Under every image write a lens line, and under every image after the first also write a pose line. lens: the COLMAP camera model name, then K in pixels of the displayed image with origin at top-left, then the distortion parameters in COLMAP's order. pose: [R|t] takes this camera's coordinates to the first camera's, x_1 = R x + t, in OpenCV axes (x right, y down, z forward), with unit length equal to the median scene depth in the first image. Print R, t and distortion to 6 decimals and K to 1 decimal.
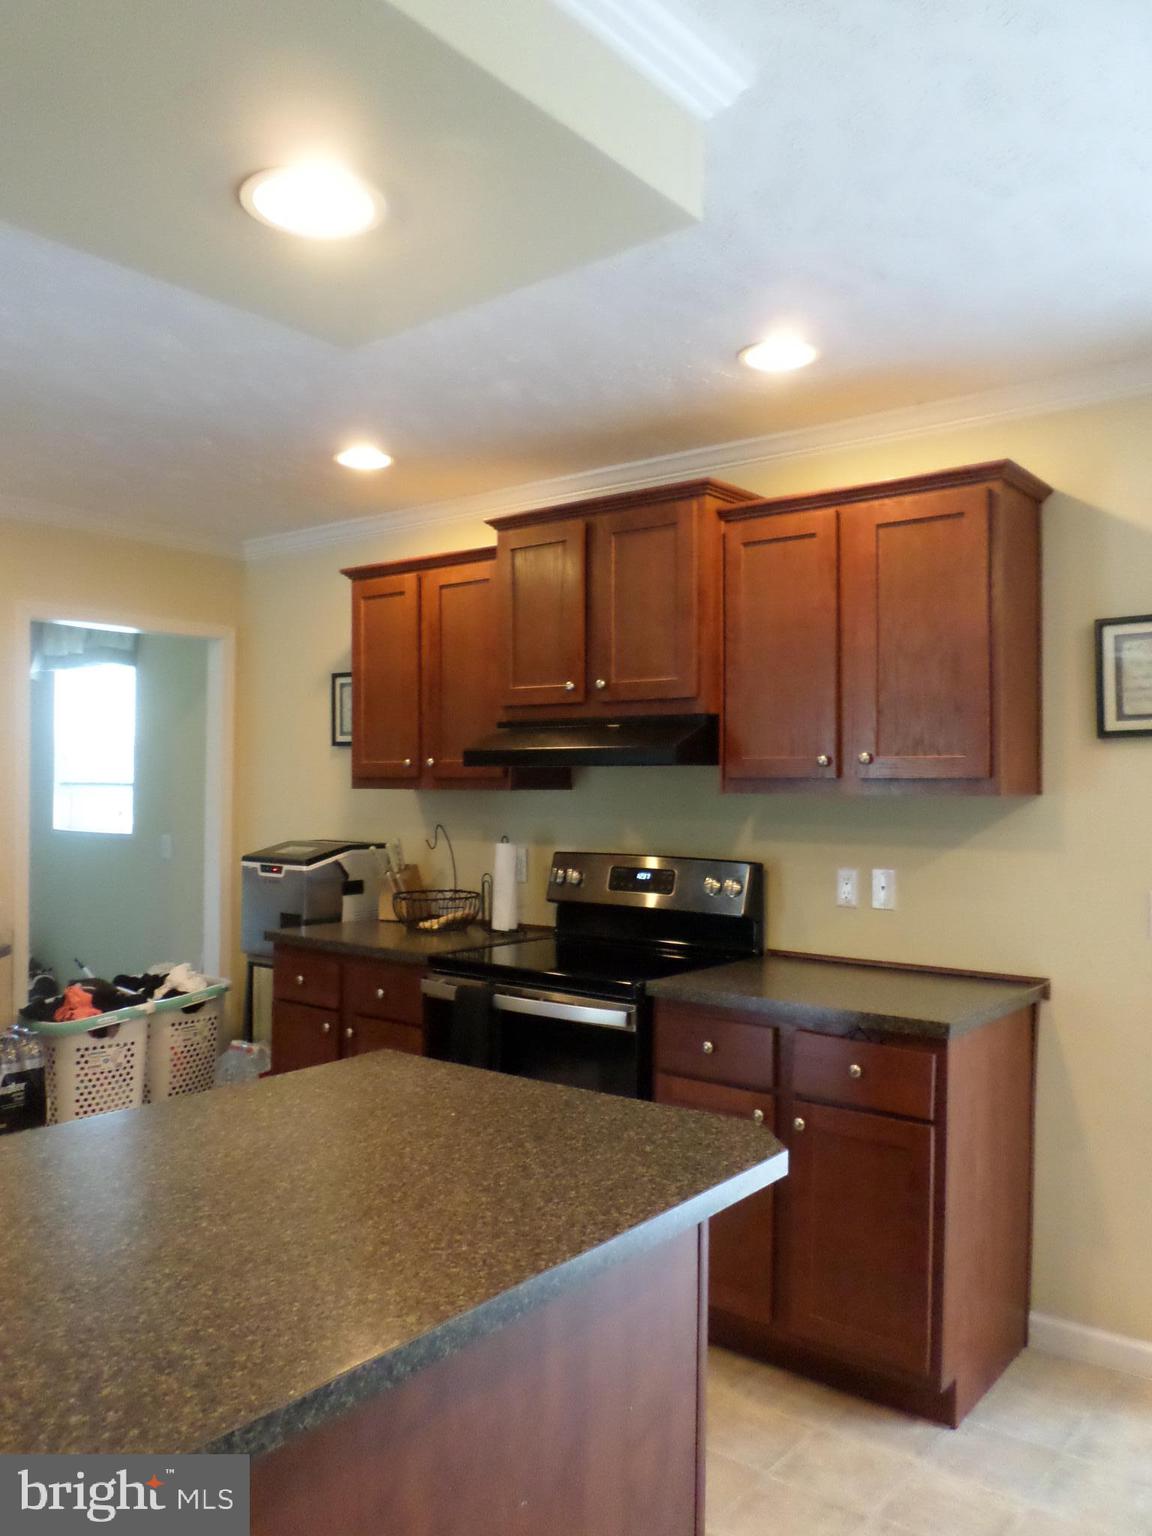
lens RADIAL K [[1138.6, 0, 576.0], [0, 1138.6, 768.0], [0, 0, 1]] dist [-0.008403, -0.009588]
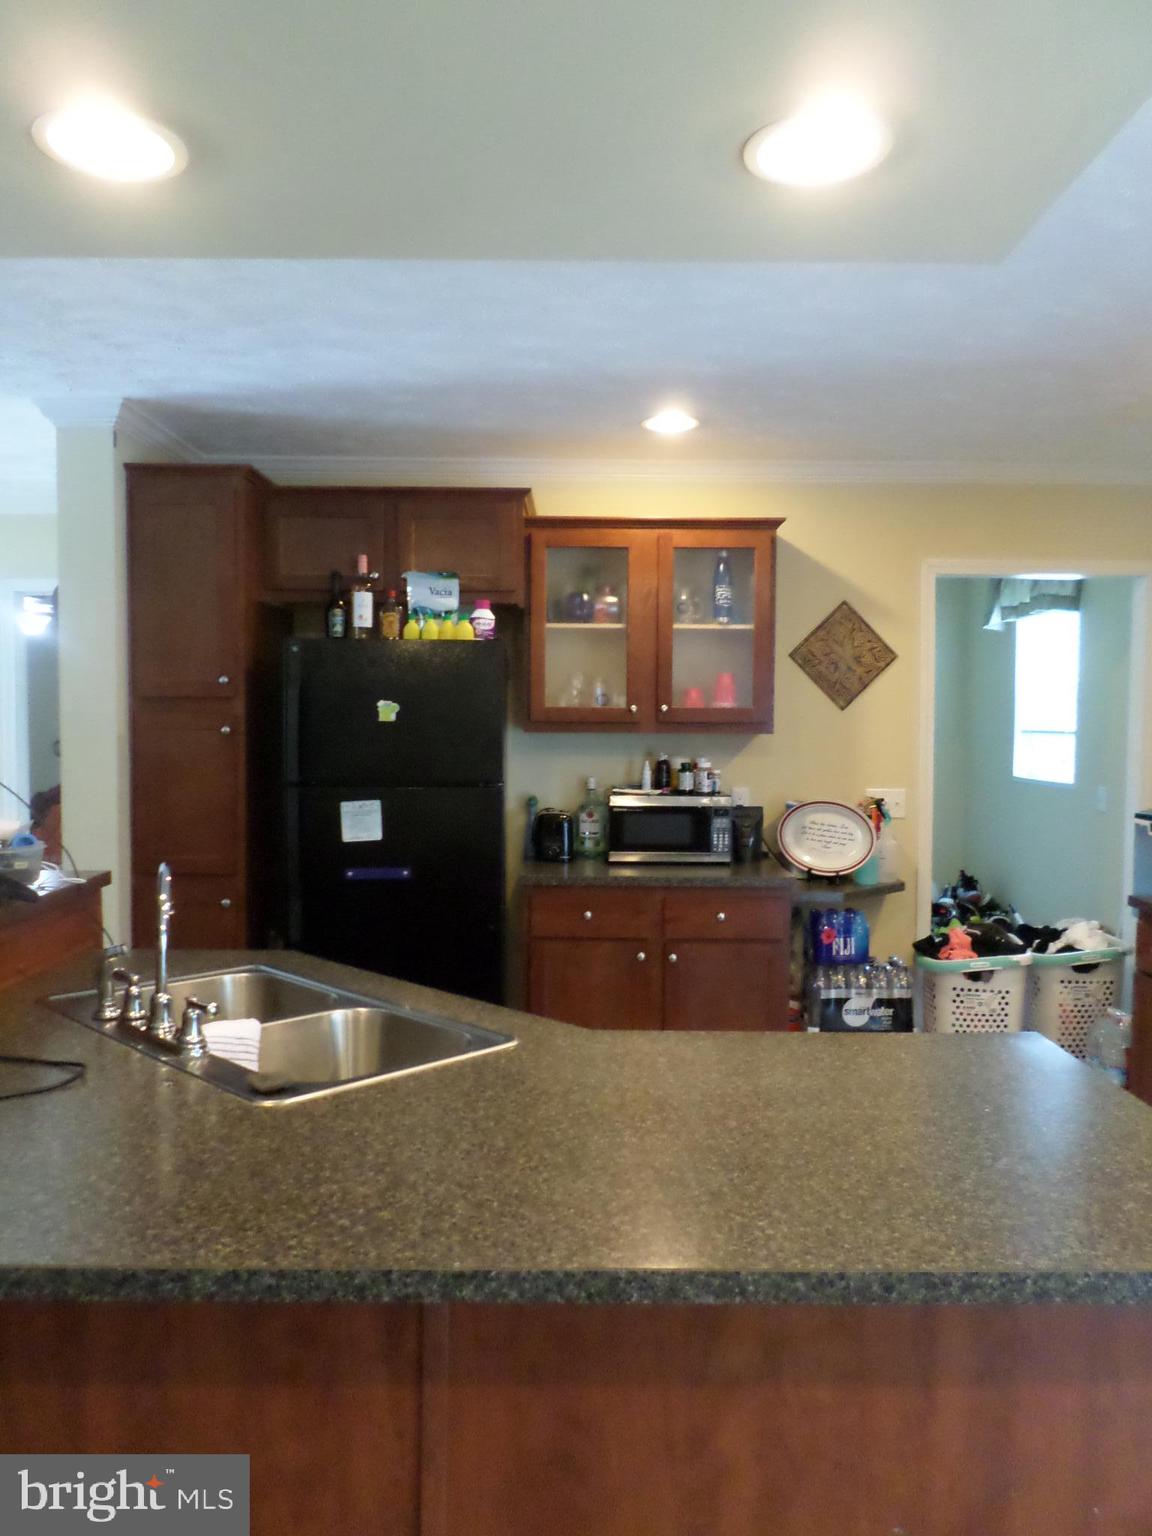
lens RADIAL K [[1138.0, 0, 575.7], [0, 1138.0, 732.2], [0, 0, 1]] dist [-0.000208, -0.000999]
pose [[0.634864, 0.001318, -0.772623, 0.149324], [0.011885, 0.999864, 0.011472, -0.004535], [0.772532, -0.016465, 0.634762, 0.067654]]
